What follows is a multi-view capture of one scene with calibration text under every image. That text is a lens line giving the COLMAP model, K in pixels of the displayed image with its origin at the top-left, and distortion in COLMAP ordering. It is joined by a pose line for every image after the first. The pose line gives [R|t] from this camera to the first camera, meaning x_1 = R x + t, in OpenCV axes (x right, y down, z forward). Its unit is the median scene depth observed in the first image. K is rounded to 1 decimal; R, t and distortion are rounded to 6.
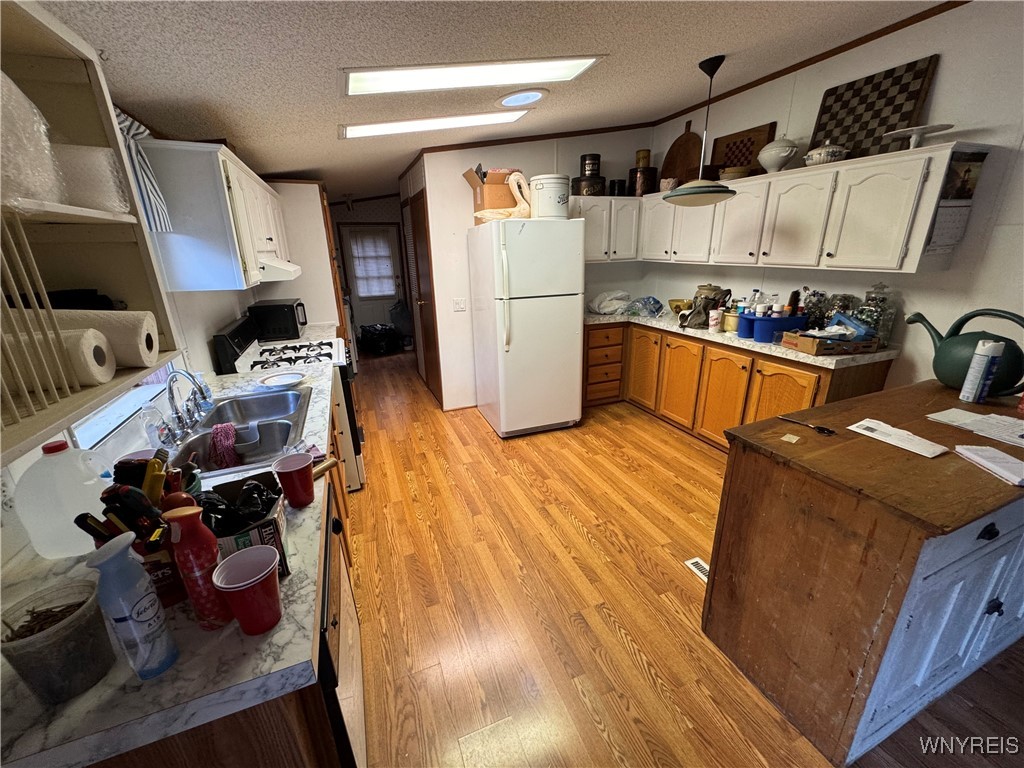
lens RADIAL K [[410.3, 0, 513.3], [0, 410.3, 384.6], [0, 0, 1]] dist [-0.001484, 0.000177]
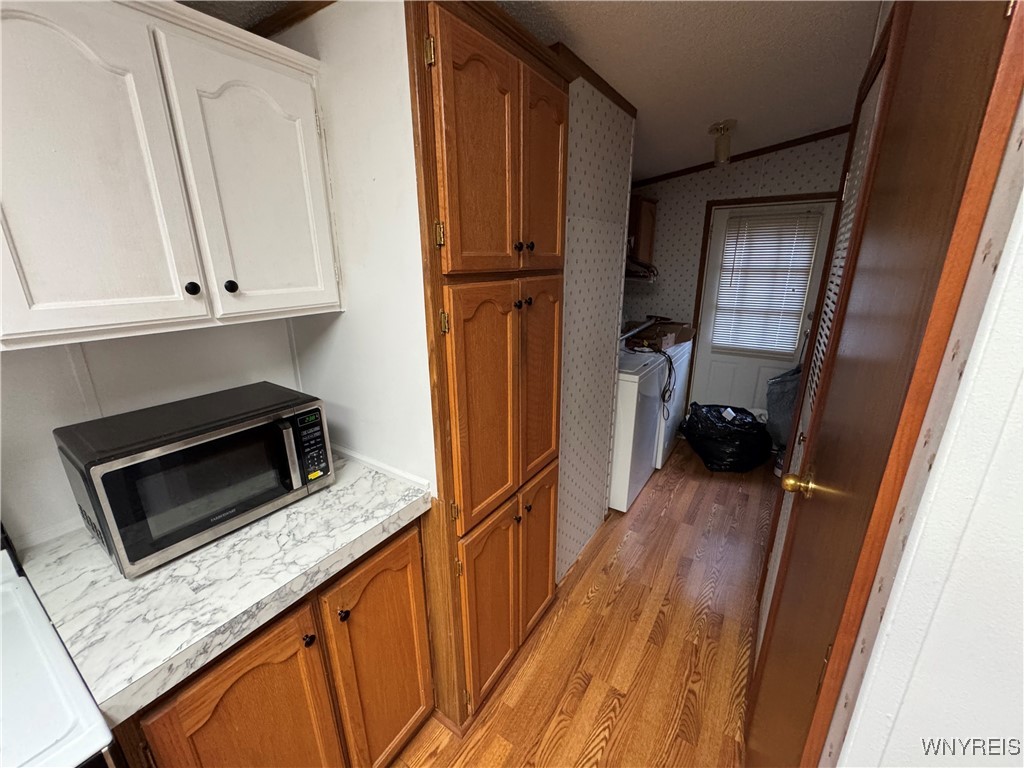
lens RADIAL K [[410.3, 0, 511.3], [0, 410.3, 383.4], [0, 0, 1]] dist [-0.001484, 0.000177]
pose [[0.568207, 0.250592, -0.783801, -0.104547], [-0.256070, 0.959057, 0.120989, -0.168873], [0.782029, 0.131961, 0.609112, 0.504562]]
